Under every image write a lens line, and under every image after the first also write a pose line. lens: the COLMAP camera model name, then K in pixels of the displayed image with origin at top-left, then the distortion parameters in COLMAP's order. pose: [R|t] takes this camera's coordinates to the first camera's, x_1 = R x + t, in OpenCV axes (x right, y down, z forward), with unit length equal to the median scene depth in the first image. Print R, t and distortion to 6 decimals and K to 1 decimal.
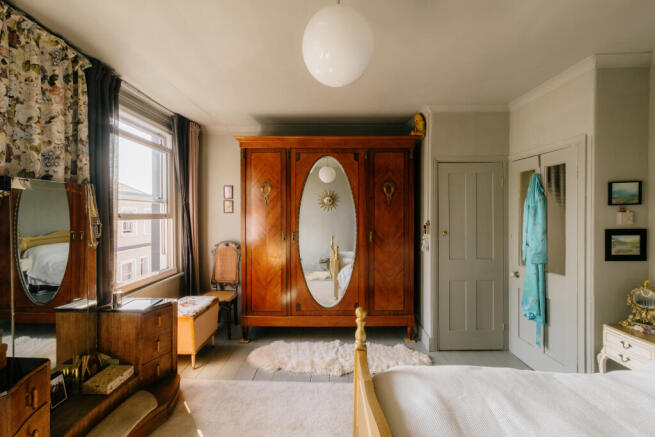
lens RADIAL K [[286.5, 0, 326.8], [0, 286.5, 215.0], [0, 0, 1]] dist [0.000159, 0.000180]
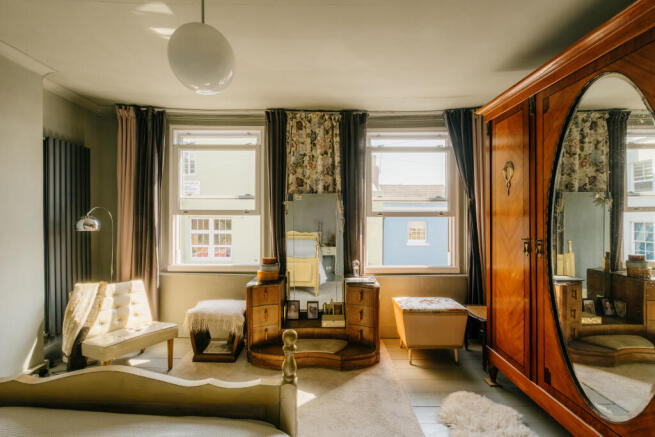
lens RADIAL K [[286.5, 0, 326.7], [0, 286.5, 218.0], [0, 0, 1]] dist [0.000159, 0.000180]
pose [[0.004346, 0.004635, -0.999980, 0.506812], [0.000809, 0.999989, 0.004639, 0.014808], [0.999990, -0.000829, 0.004342, 0.643496]]
